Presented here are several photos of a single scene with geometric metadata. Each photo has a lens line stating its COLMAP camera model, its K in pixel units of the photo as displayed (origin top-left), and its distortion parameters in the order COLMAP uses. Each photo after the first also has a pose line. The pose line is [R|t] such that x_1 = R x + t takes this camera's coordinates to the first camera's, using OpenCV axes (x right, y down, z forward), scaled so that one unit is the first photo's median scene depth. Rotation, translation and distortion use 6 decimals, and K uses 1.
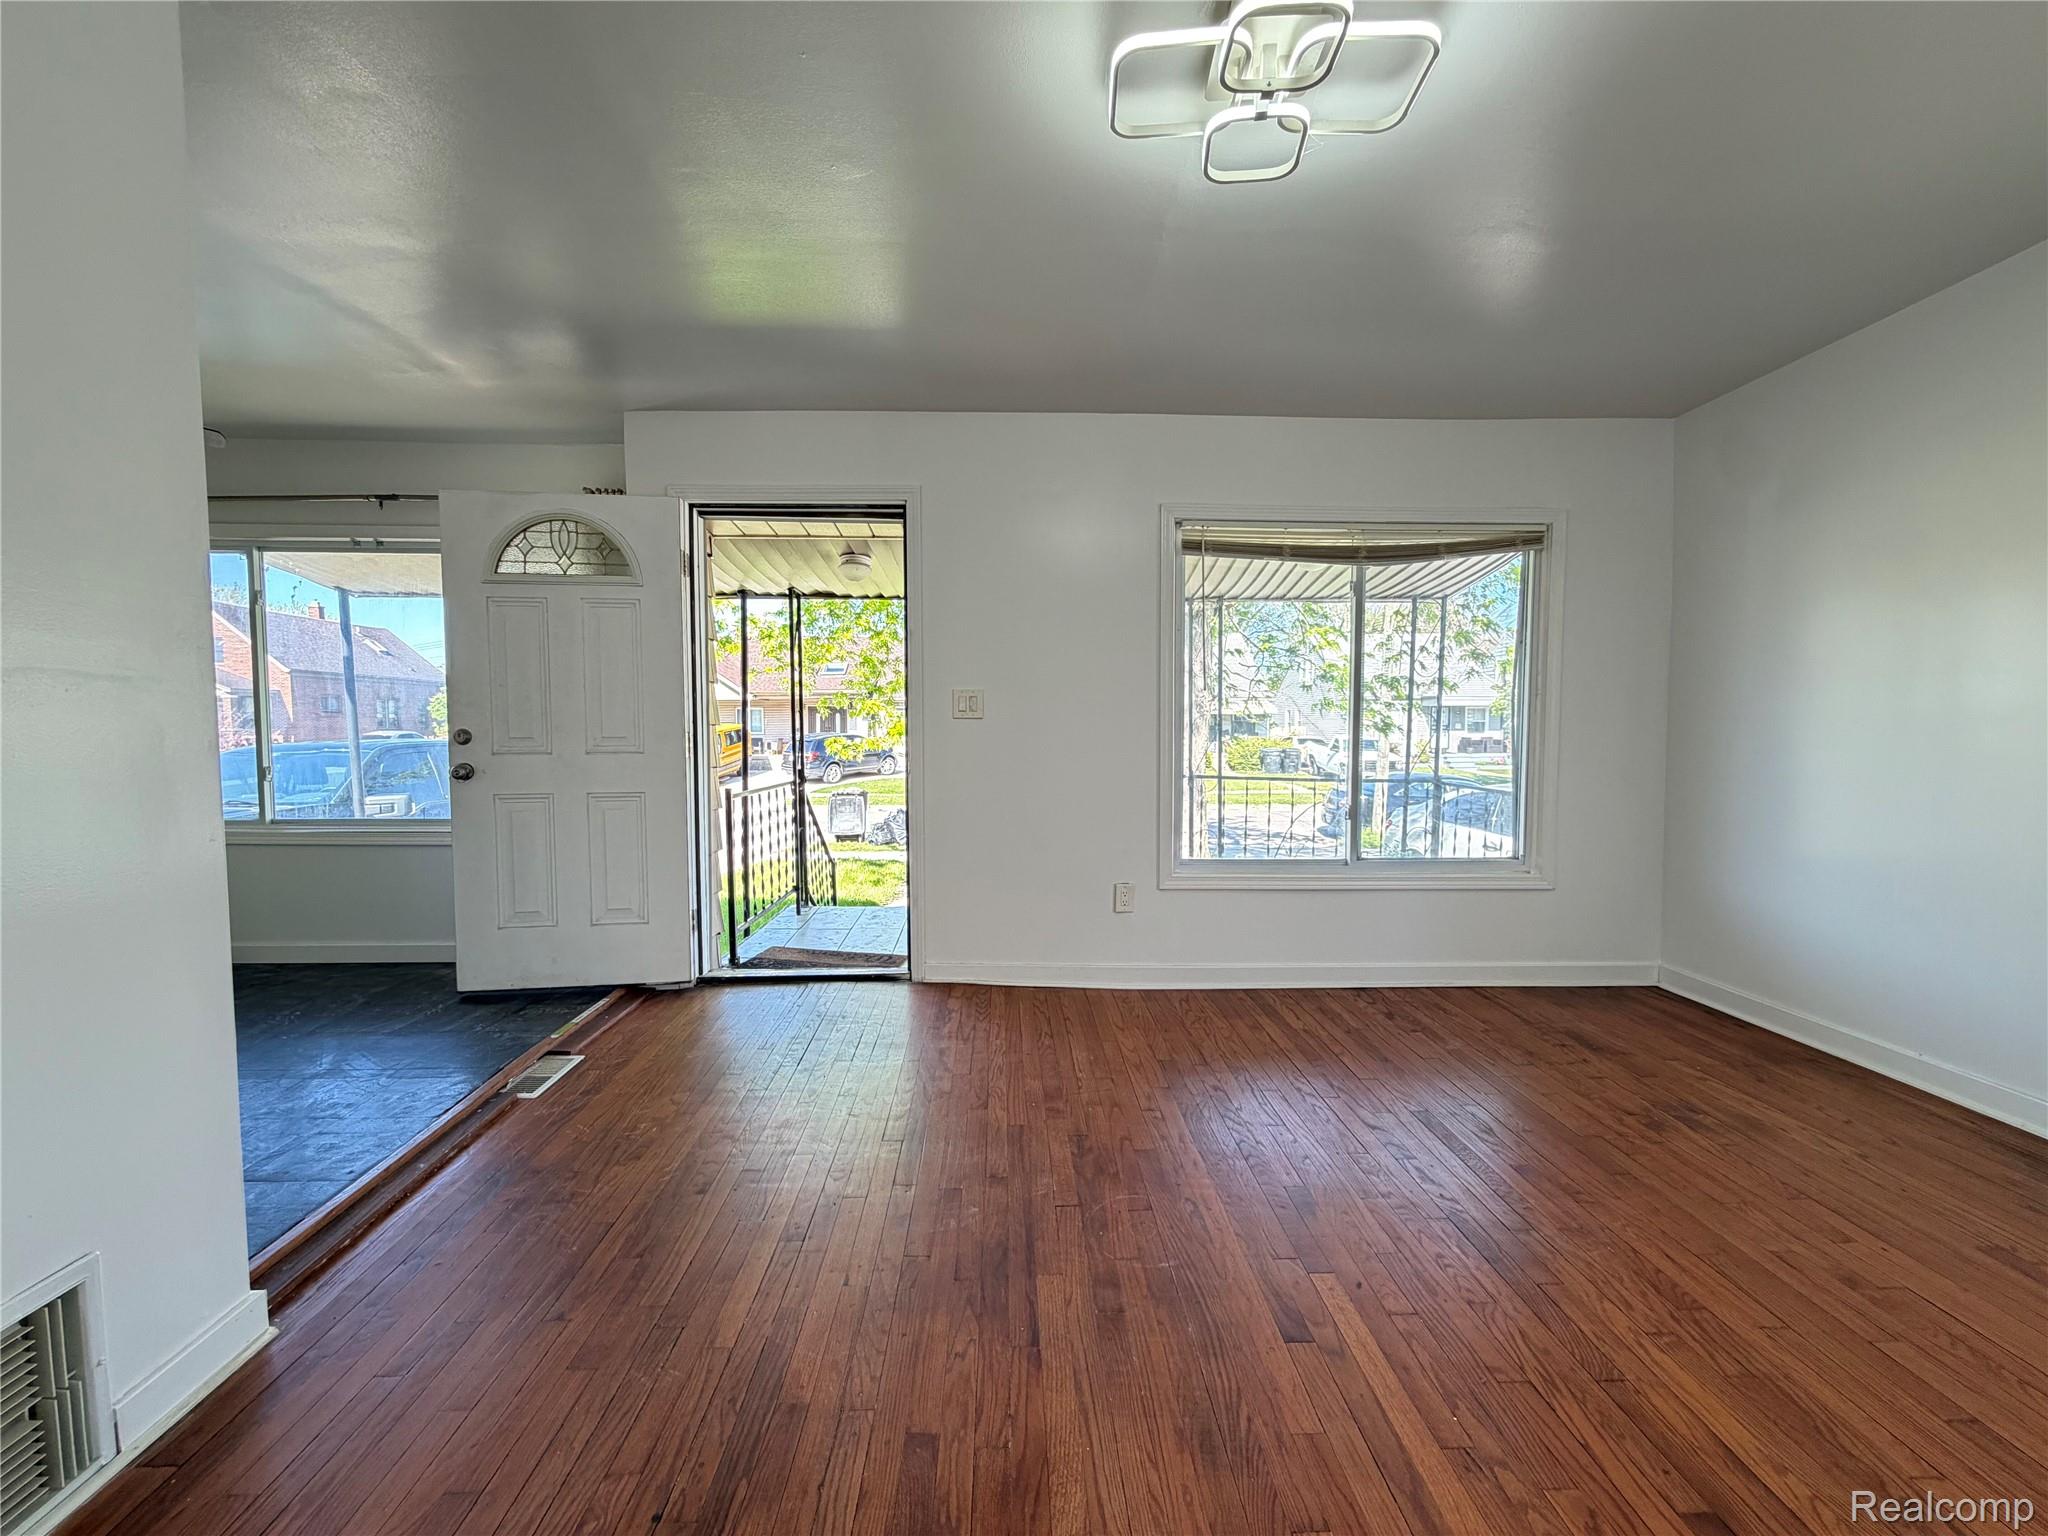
lens RADIAL K [[817.2, 0, 1020.2], [0, 817.2, 768.5], [0, 0, 1]] dist [0.000595, 0.000323]
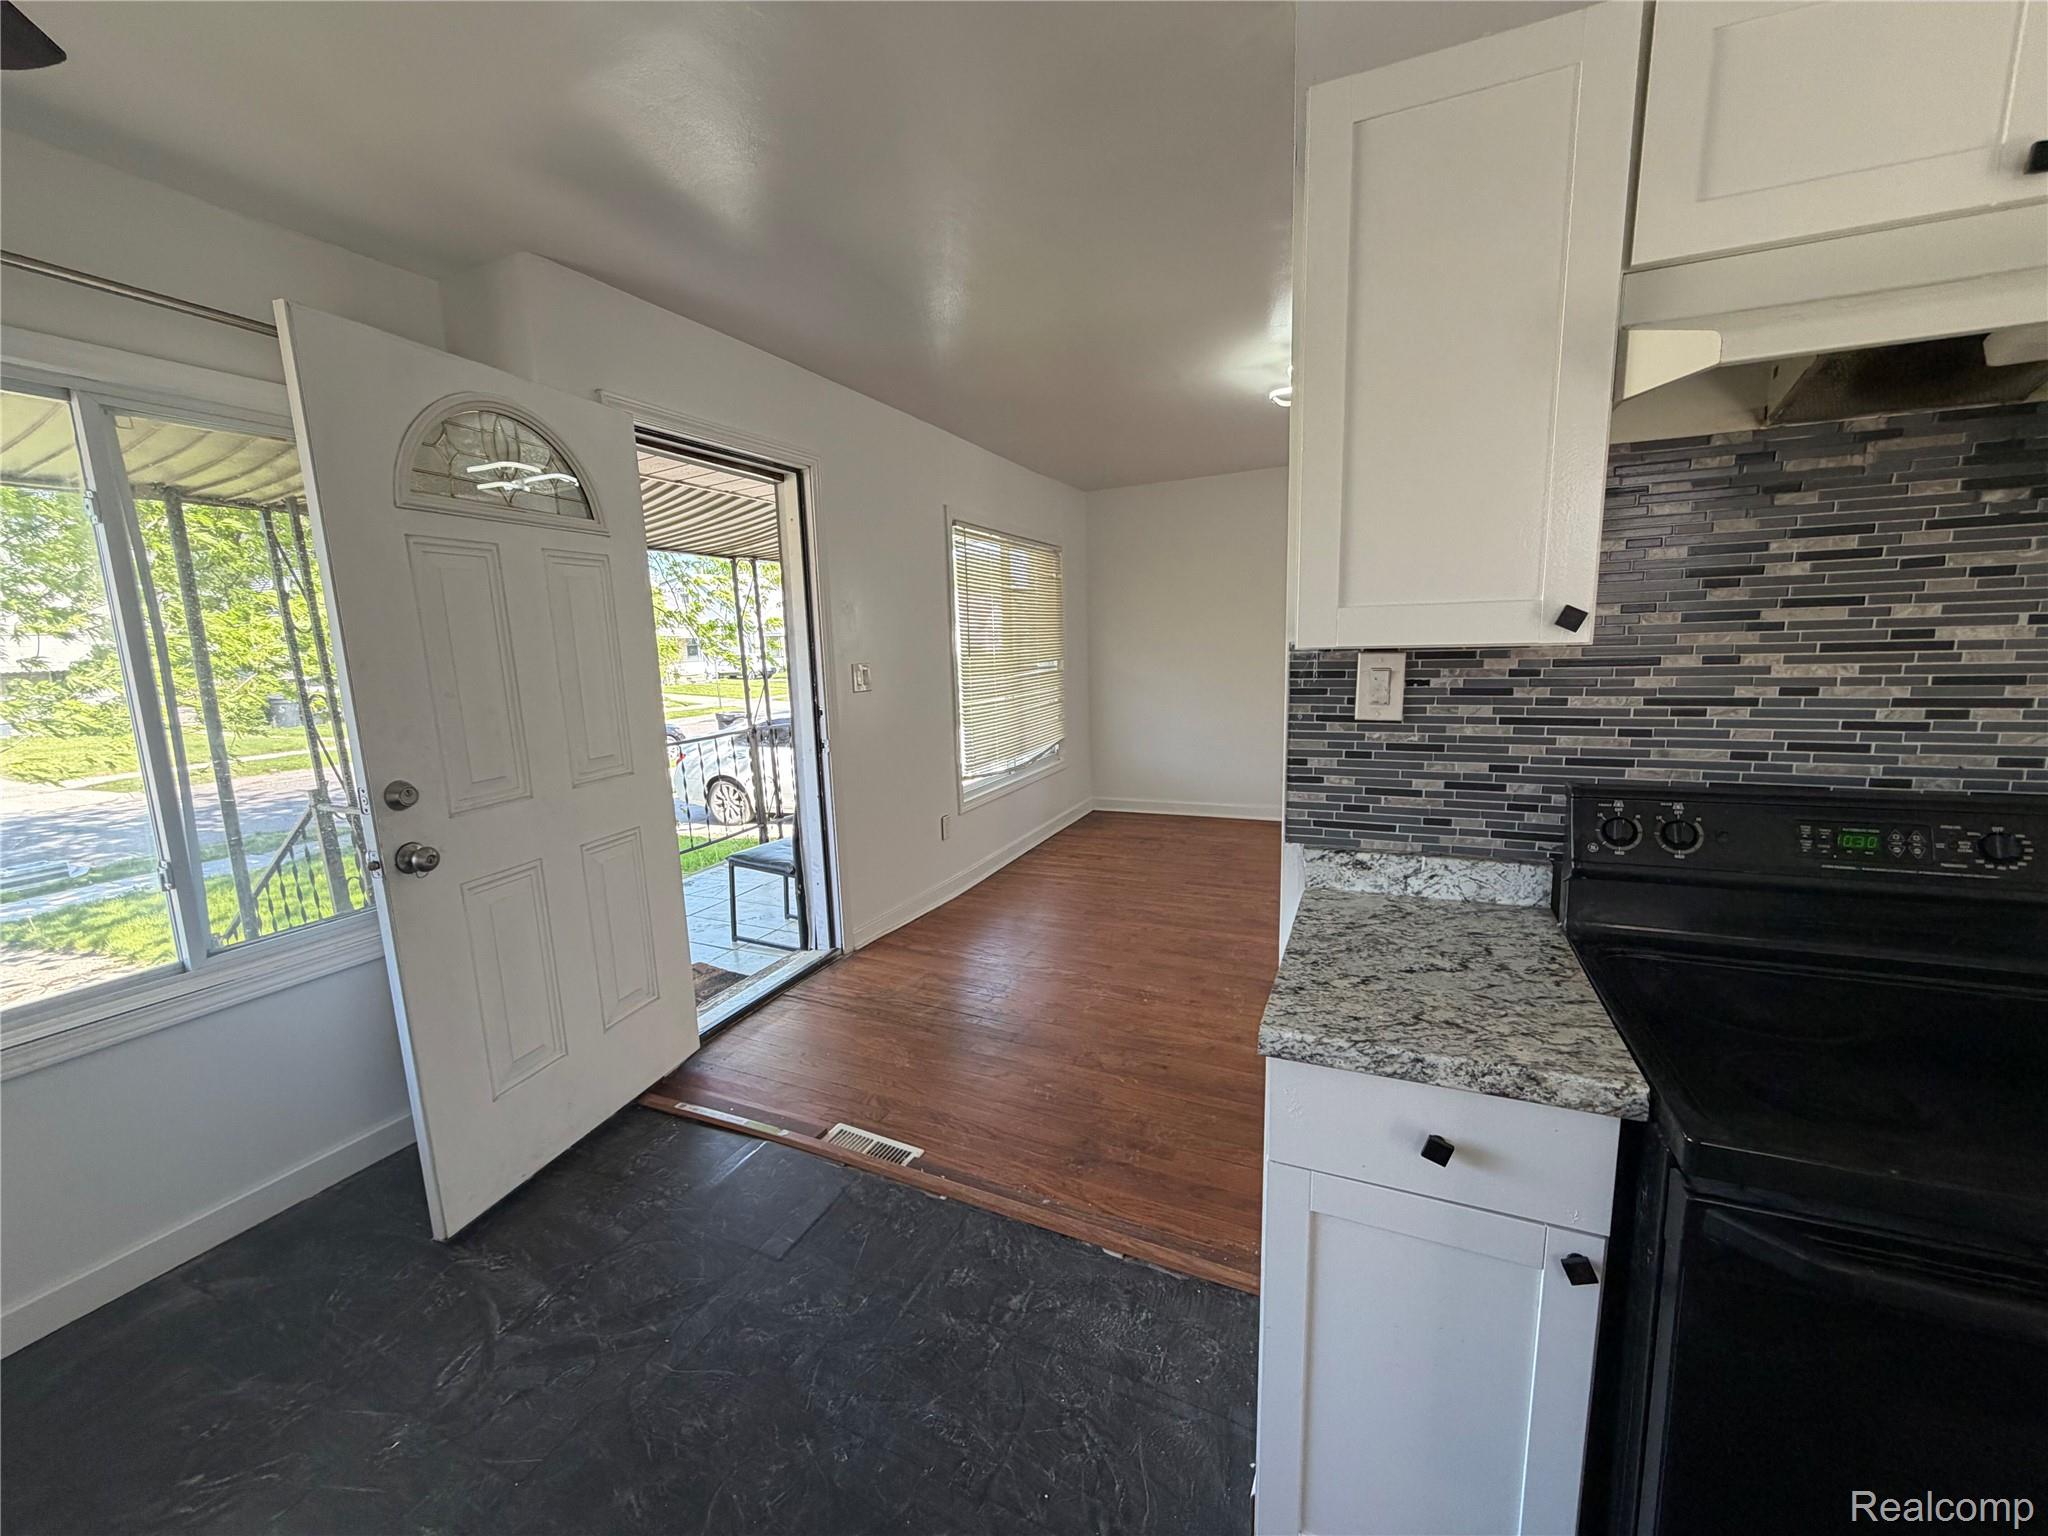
lens RADIAL K [[817.2, 0, 1020.2], [0, 817.2, 768.5], [0, 0, 1]] dist [0.000595, 0.000323]
pose [[0.425038, -0.158212, 0.891242, -1.237359], [0.077438, 0.987352, 0.138343, -0.124798], [-0.901857, 0.010215, 0.431914, 0.493157]]
